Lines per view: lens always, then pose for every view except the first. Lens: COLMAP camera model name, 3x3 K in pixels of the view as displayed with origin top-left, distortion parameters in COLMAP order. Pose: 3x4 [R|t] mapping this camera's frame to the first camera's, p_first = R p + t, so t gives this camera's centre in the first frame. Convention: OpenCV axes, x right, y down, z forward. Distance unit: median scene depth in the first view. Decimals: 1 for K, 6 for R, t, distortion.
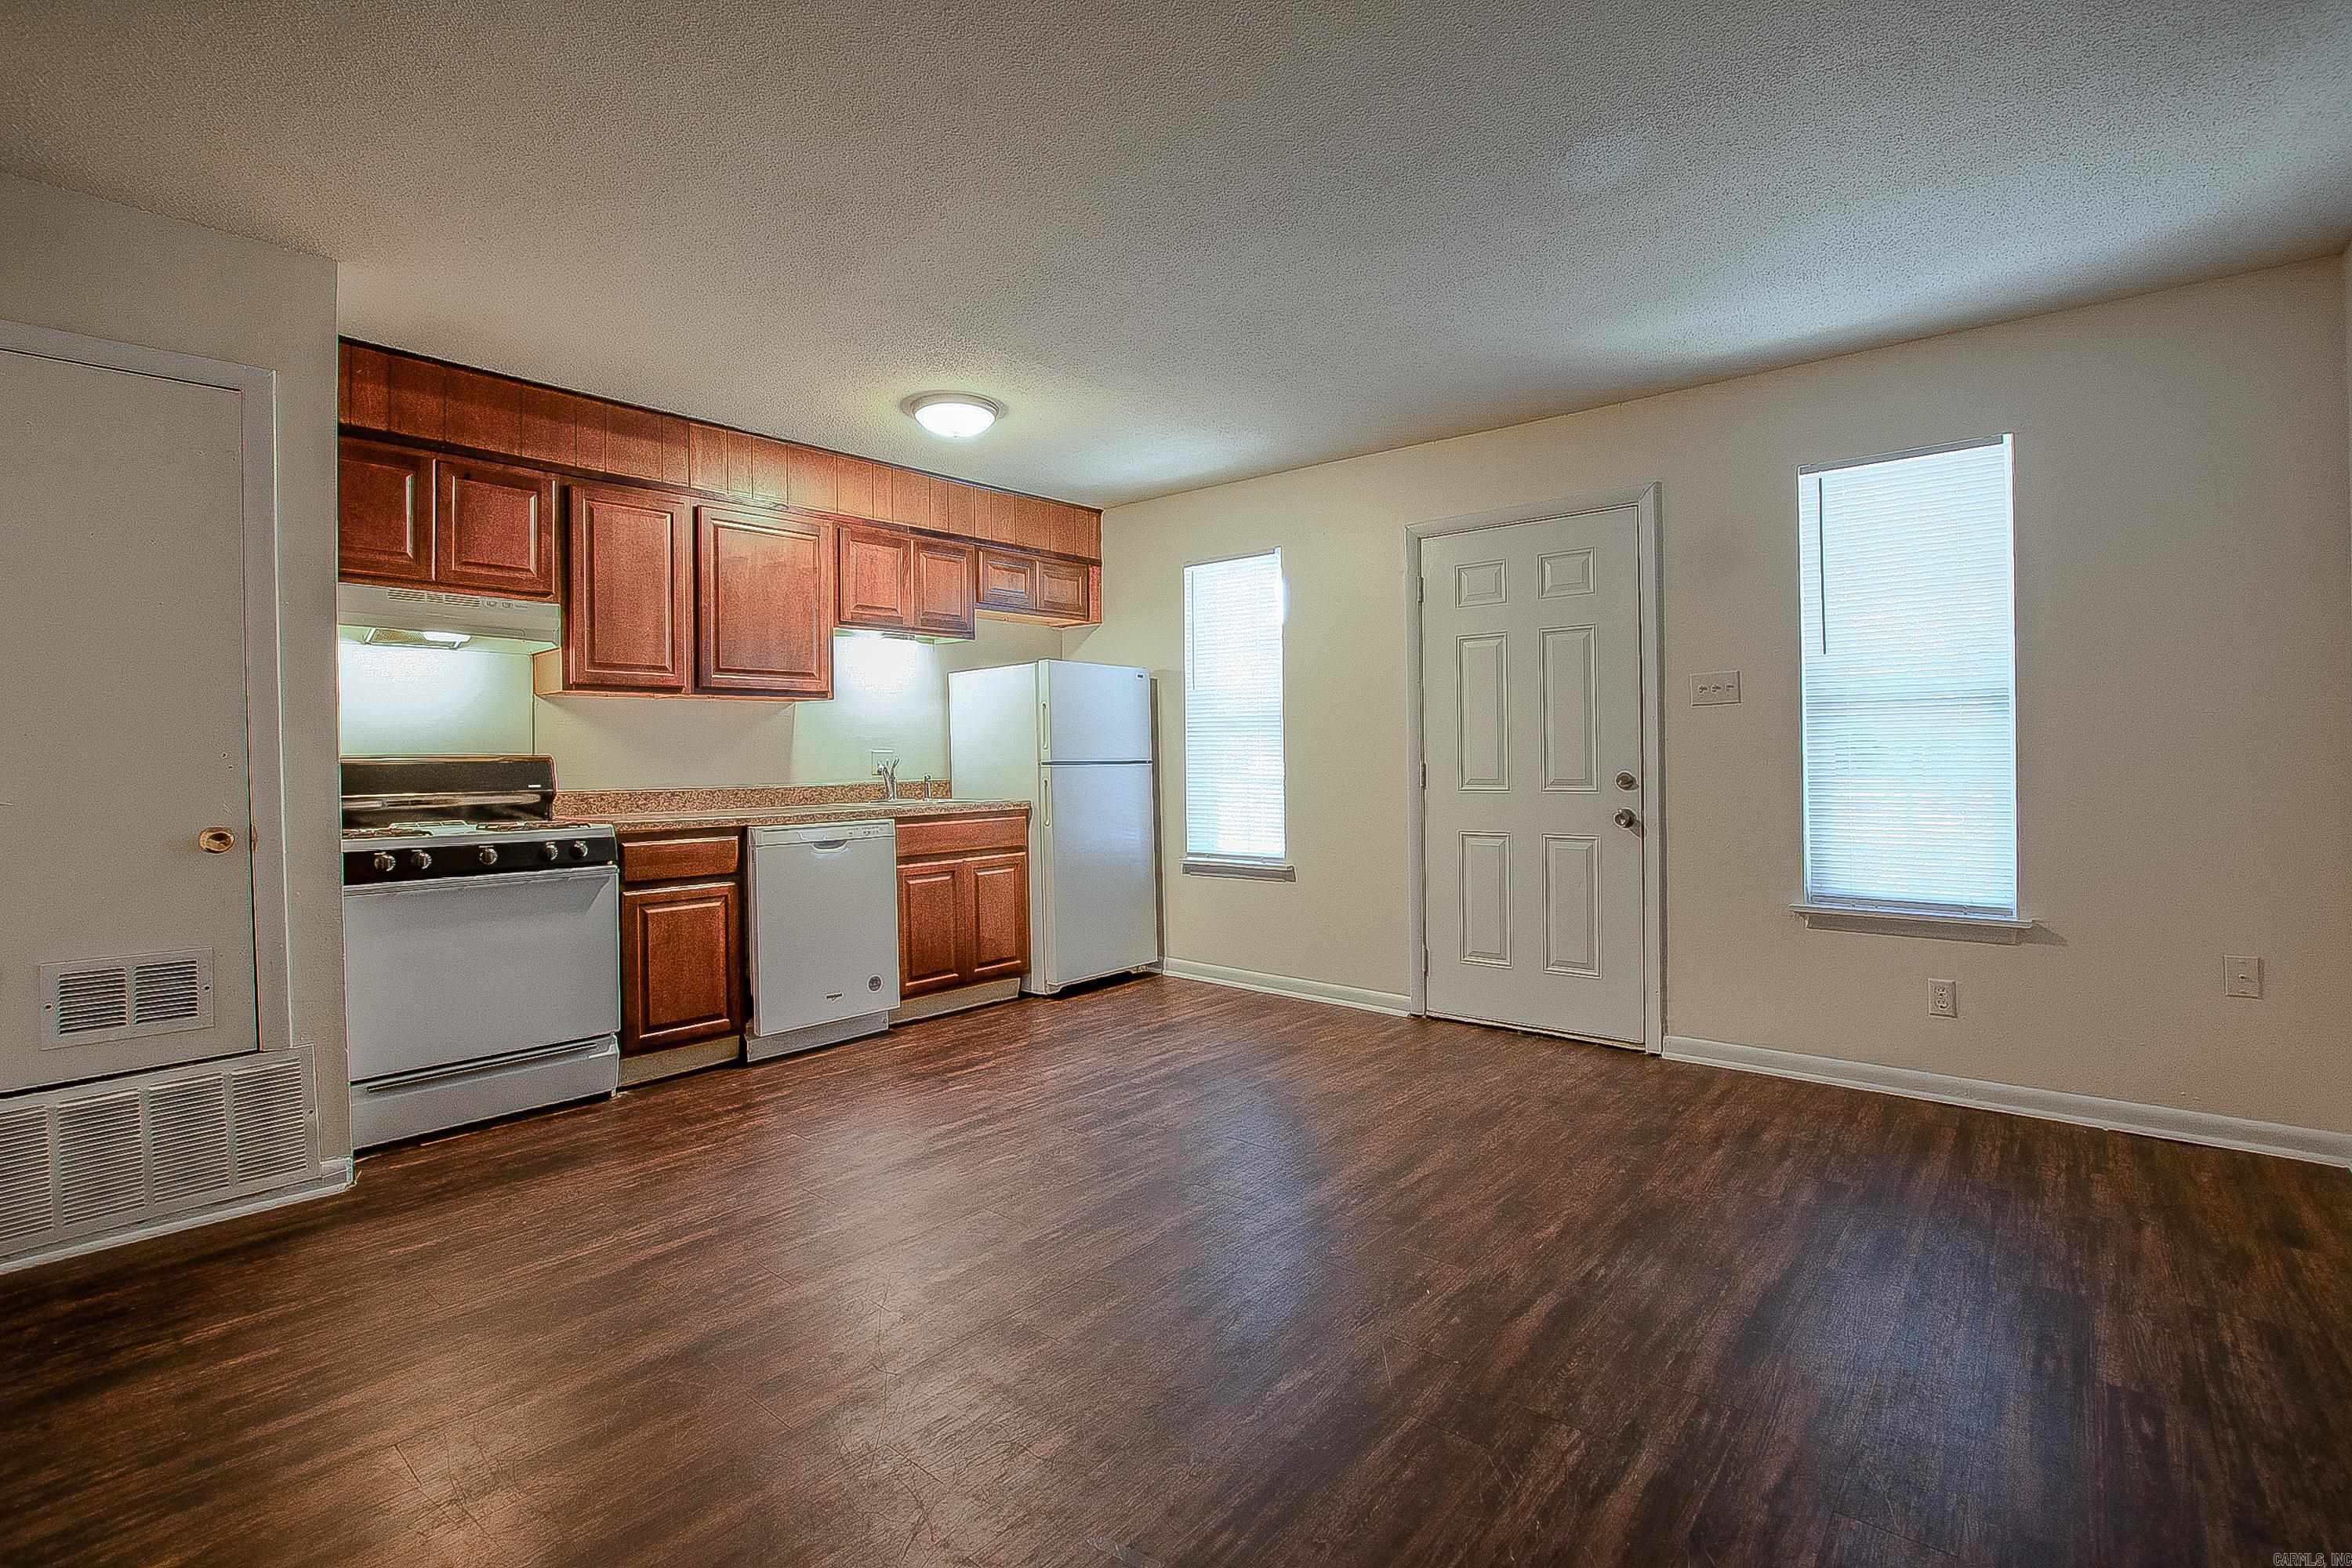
lens RADIAL K [[1068.3, 0, 1195.8], [0, 1068.3, 759.2], [0, 0, 1]] dist [-0.037050, 0.005974]
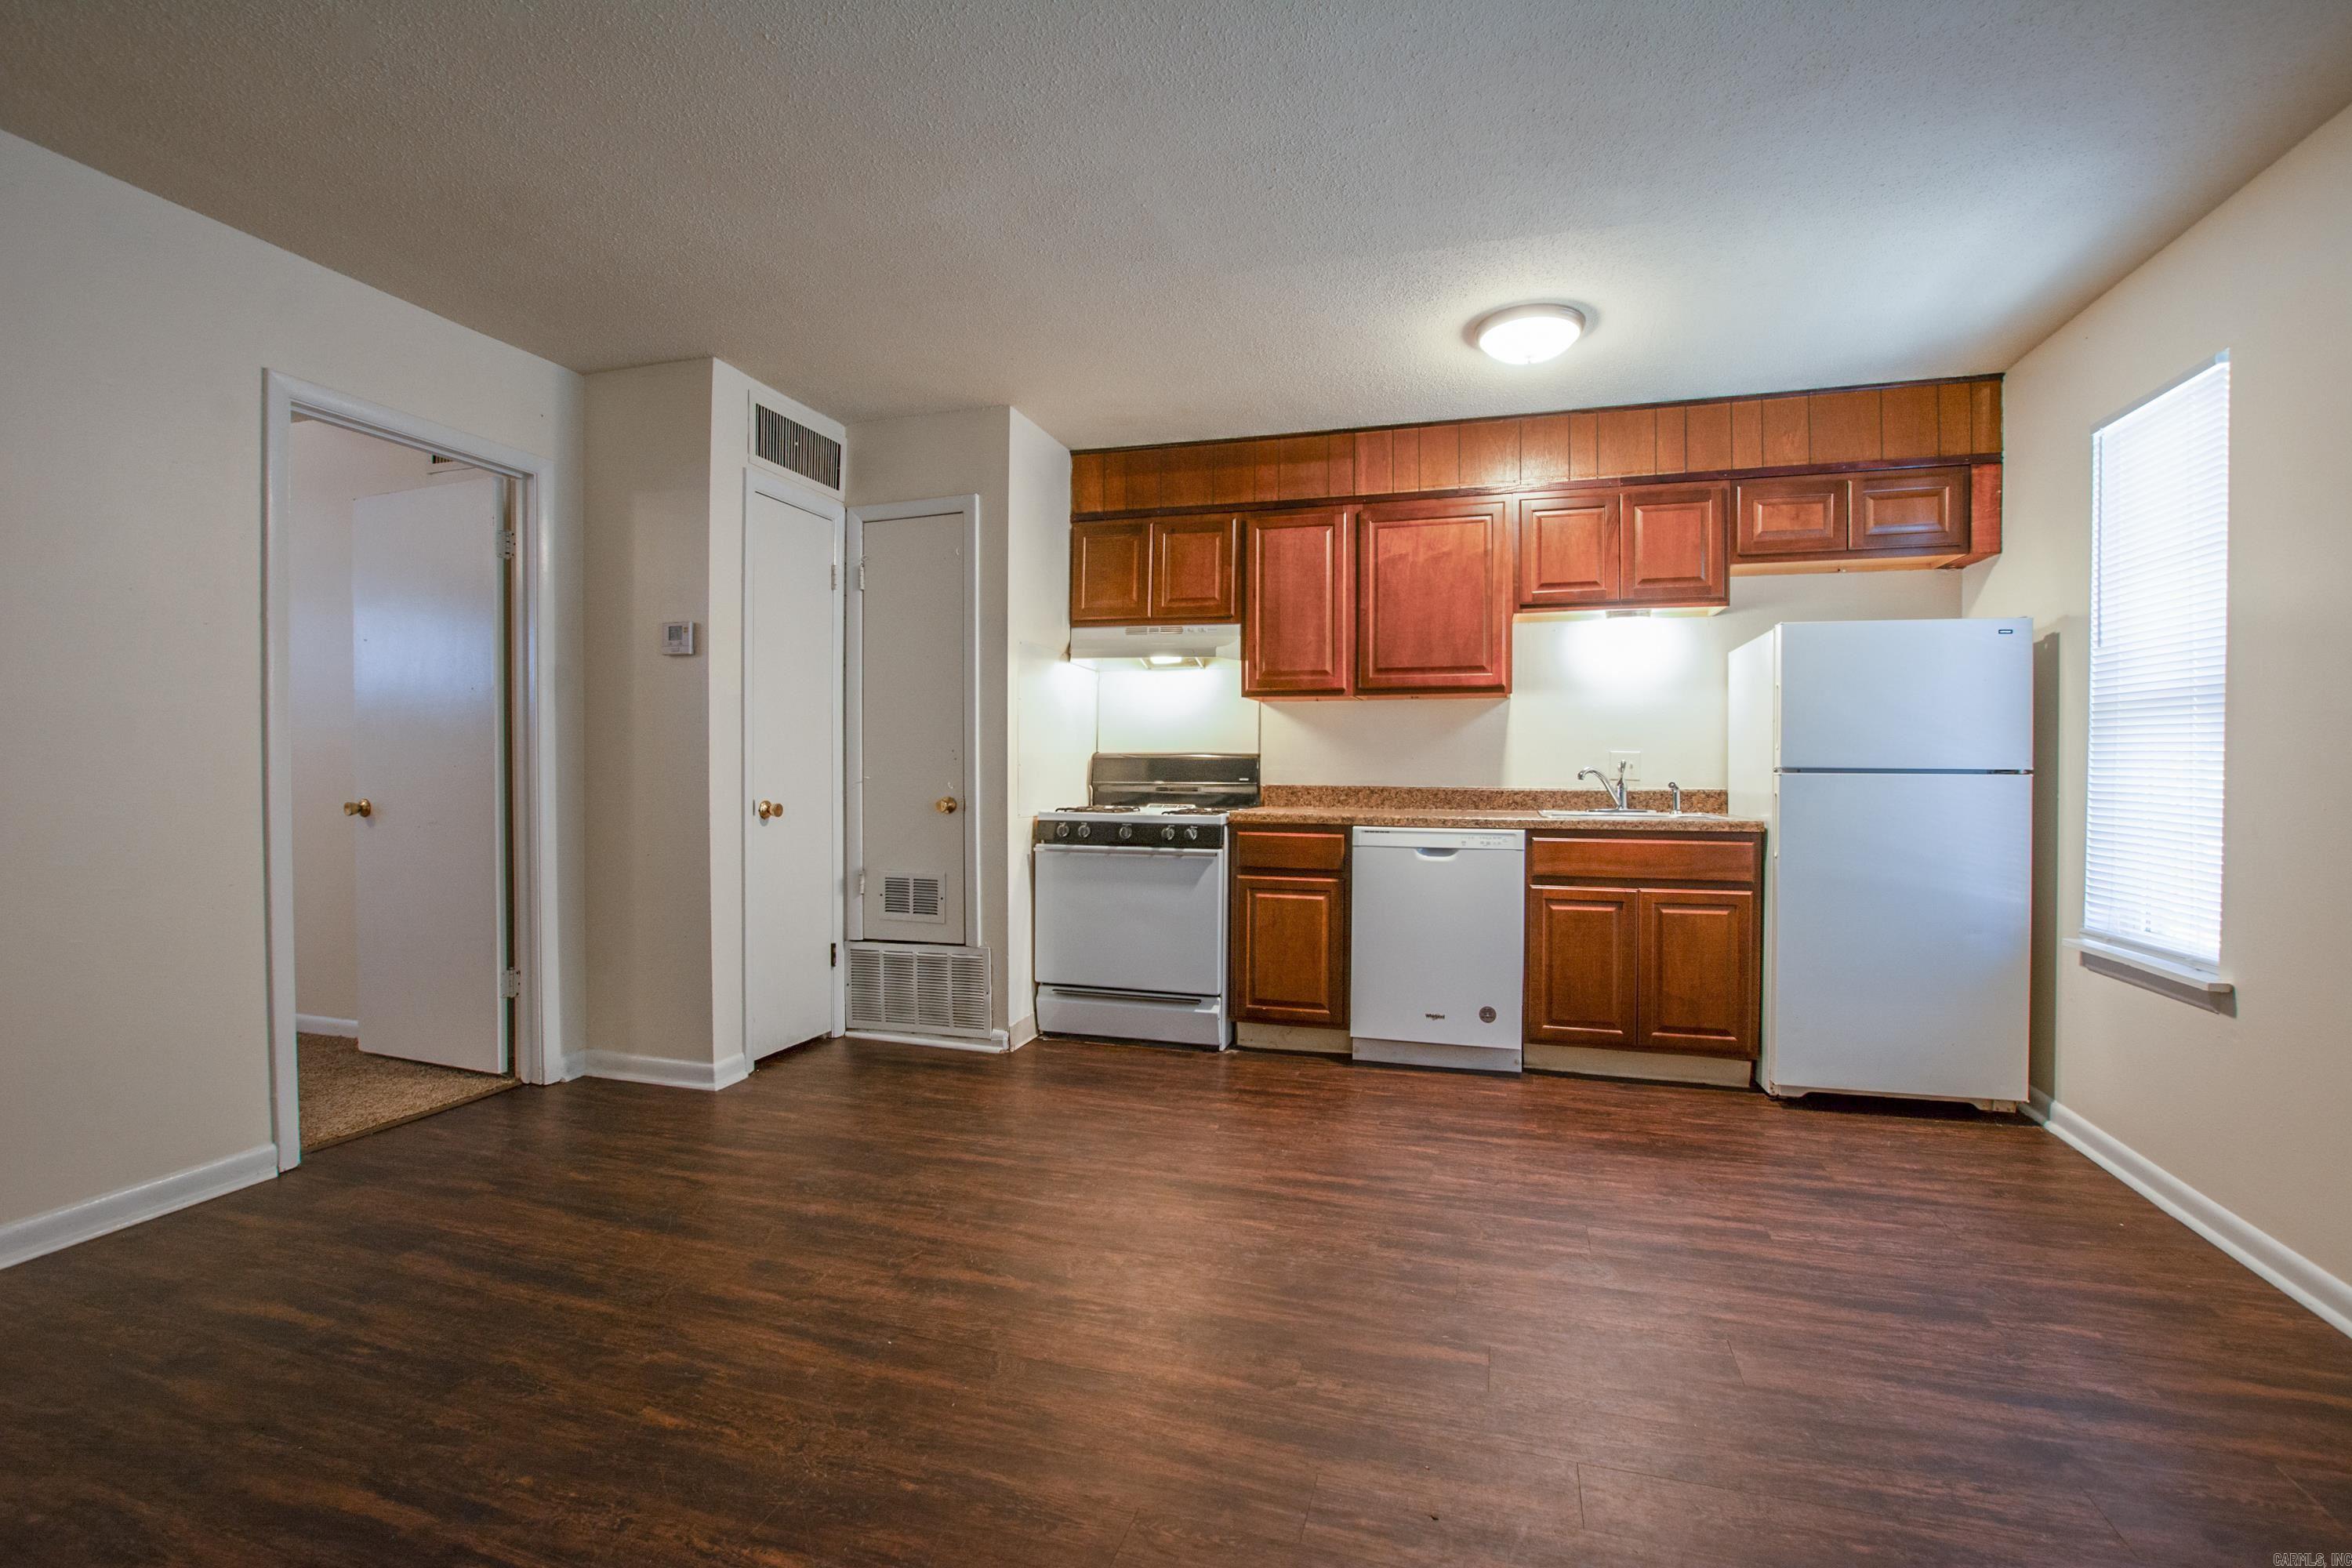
lens RADIAL K [[1045.1, 0, 1187.5], [0, 1045.1, 778.4], [0, 0, 1]] dist [-0.036378, 0.006241]
pose [[0.392539, 0.026666, -0.919349, 0.415332], [-0.011742, 0.999643, 0.023981, -0.002685], [0.919661, 0.001381, 0.392712, 0.461594]]
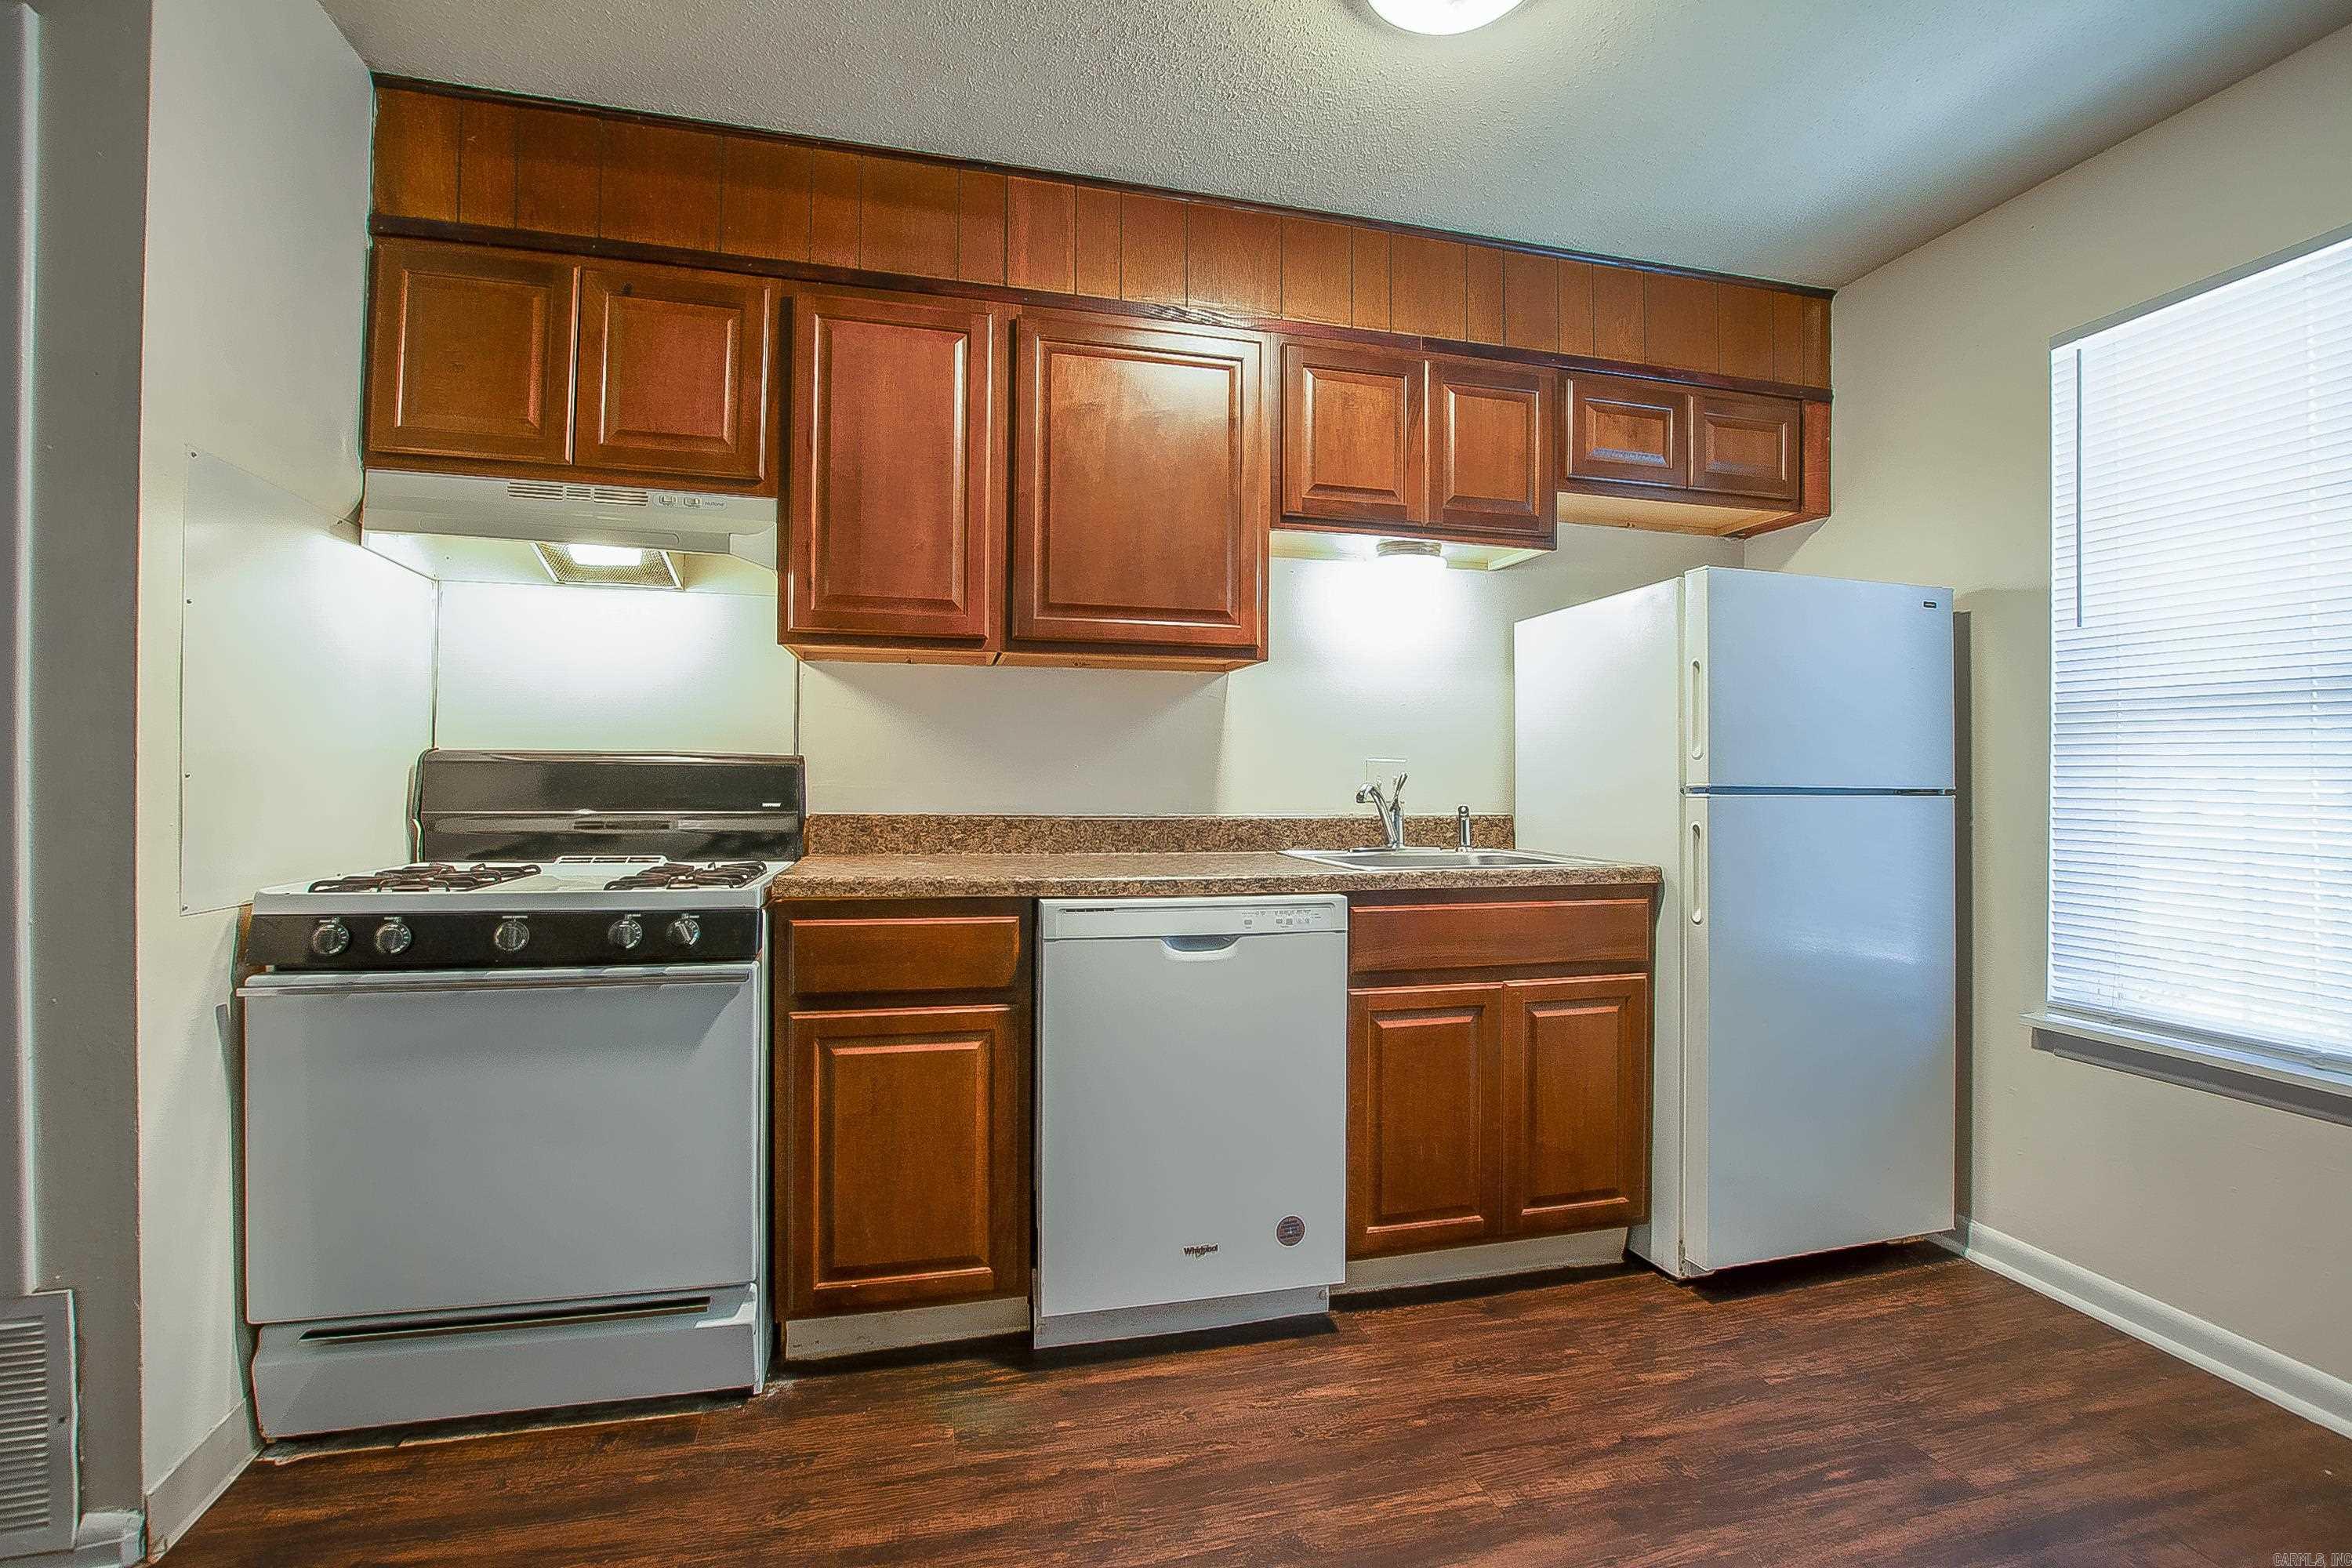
lens RADIAL K [[1045.1, 0, 1187.5], [0, 1045.1, 778.4], [0, 0, 1]] dist [-0.036378, 0.006241]
pose [[0.812034, 0.020253, -0.583258, -0.071045], [-0.020806, 0.999767, 0.005748, 0.001546], [0.583239, 0.007468, 0.812266, 0.623751]]
